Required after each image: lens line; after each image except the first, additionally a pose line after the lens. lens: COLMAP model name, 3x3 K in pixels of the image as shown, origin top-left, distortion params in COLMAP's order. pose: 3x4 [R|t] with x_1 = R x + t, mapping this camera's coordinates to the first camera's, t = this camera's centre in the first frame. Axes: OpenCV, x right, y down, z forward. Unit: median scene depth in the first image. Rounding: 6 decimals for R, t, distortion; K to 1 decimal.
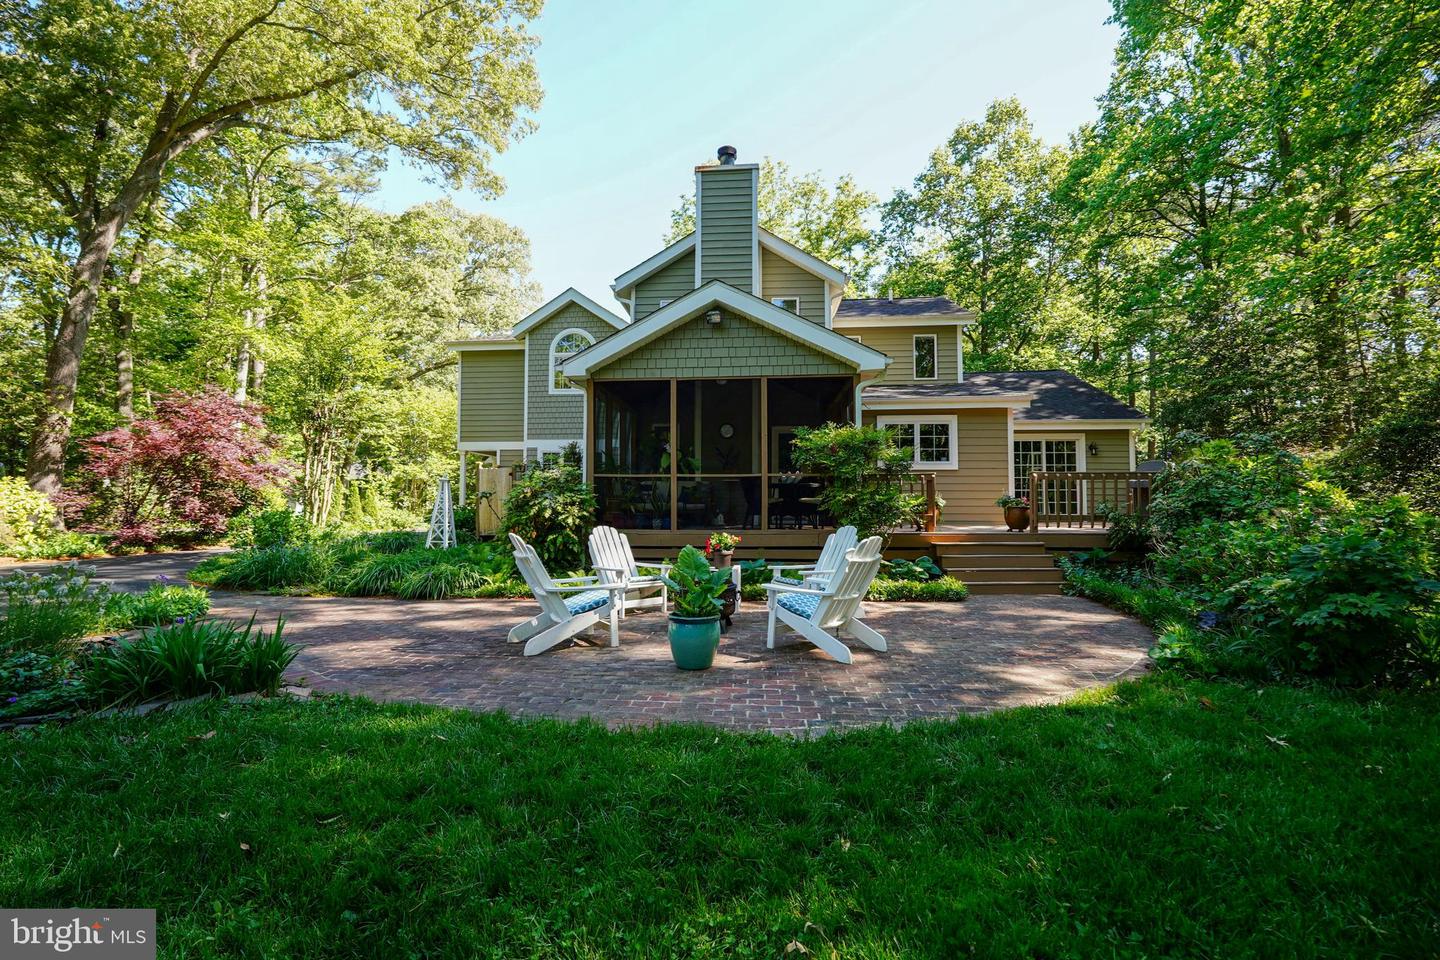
lens RADIAL K [[615.4, 0, 717.7], [0, 615.4, 481.0], [0, 0, 1]] dist [-0.000622, 0.000107]
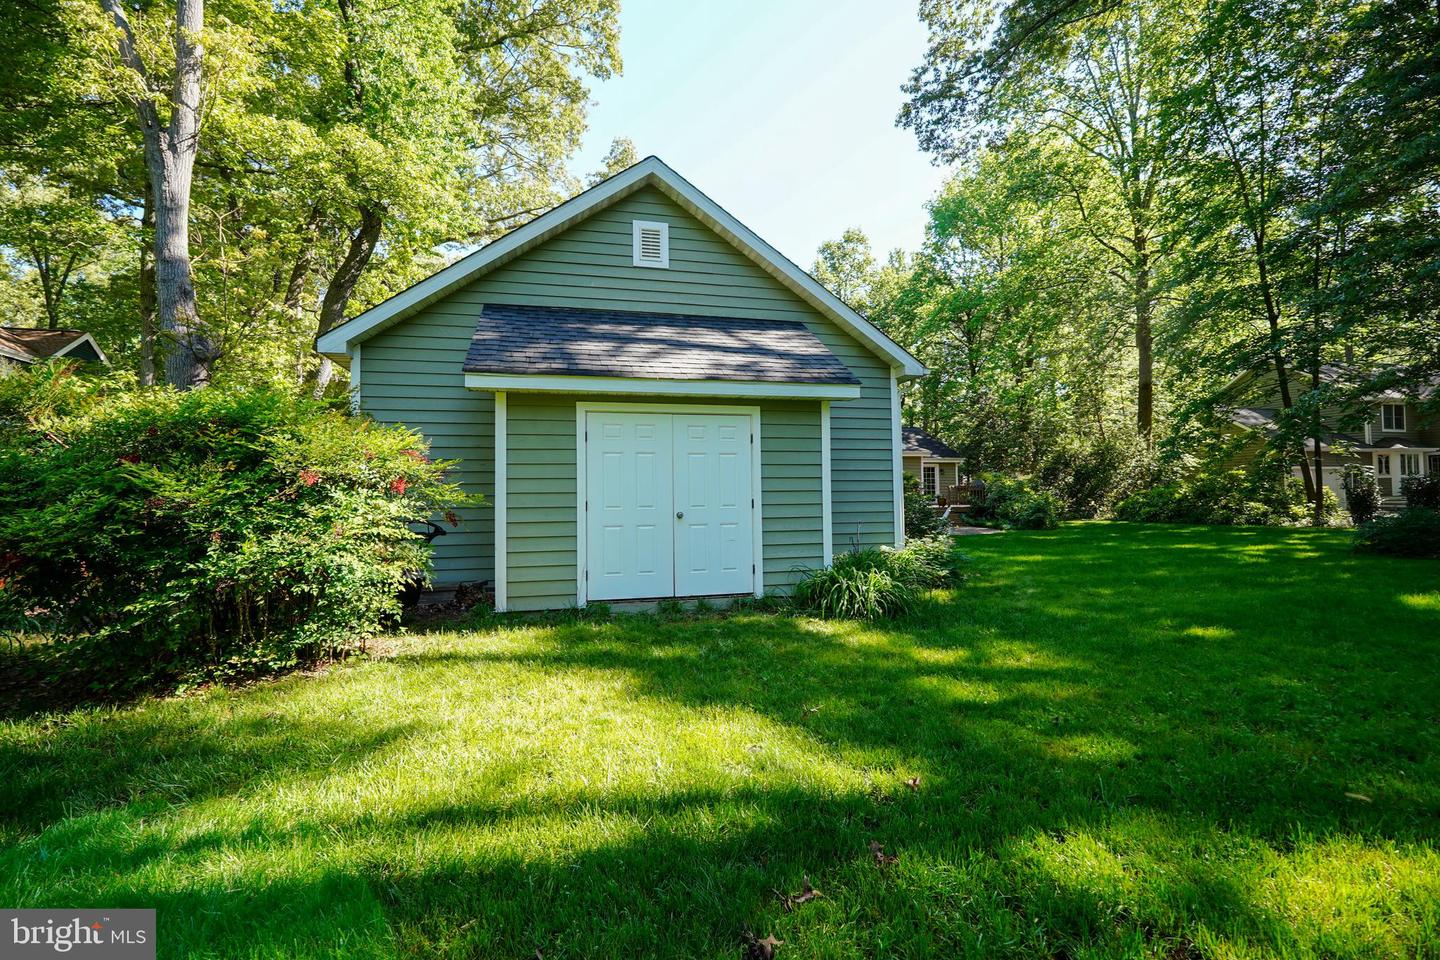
lens RADIAL K [[615.4, 0, 717.7], [0, 615.4, 481.0], [0, 0, 1]] dist [-0.000622, 0.000107]
pose [[0.946807, -0.003576, 0.321781, -0.664114], [0.001629, 0.999979, 0.006319, -0.026253], [-0.321797, -0.005458, 0.946793, -0.632617]]
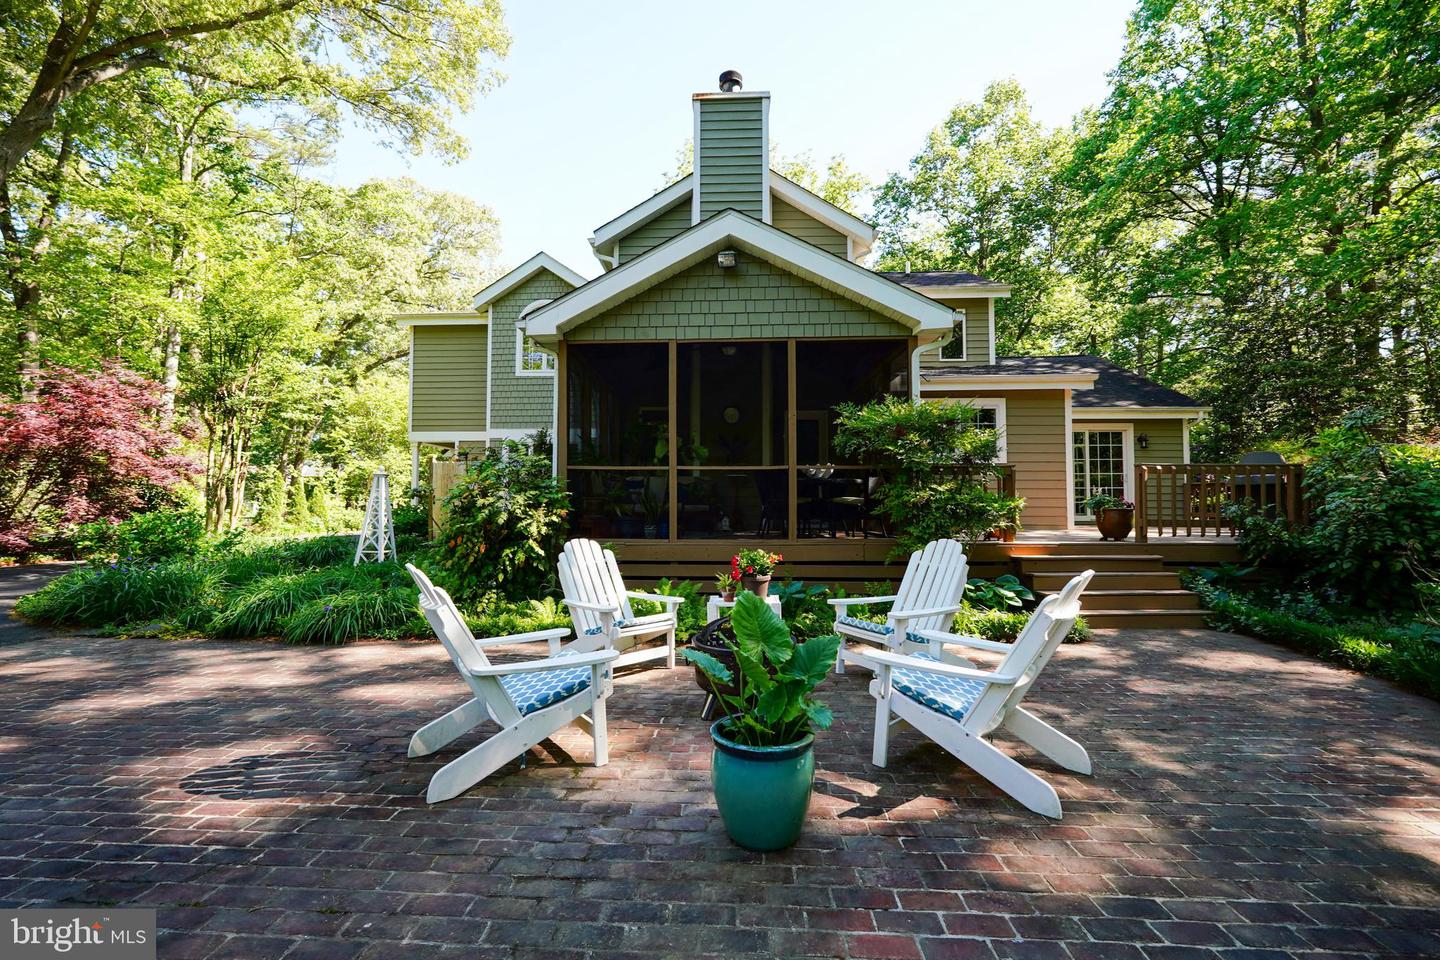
lens RADIAL K [[615.4, 0, 717.7], [0, 615.4, 481.0], [0, 0, 1]] dist [-0.000622, 0.000107]
pose [[0.999311, 0.001162, 0.037099, -0.022000], [-0.001254, 0.999996, 0.002469, 0.002627], [-0.037096, -0.002513, 0.999309, 0.117343]]
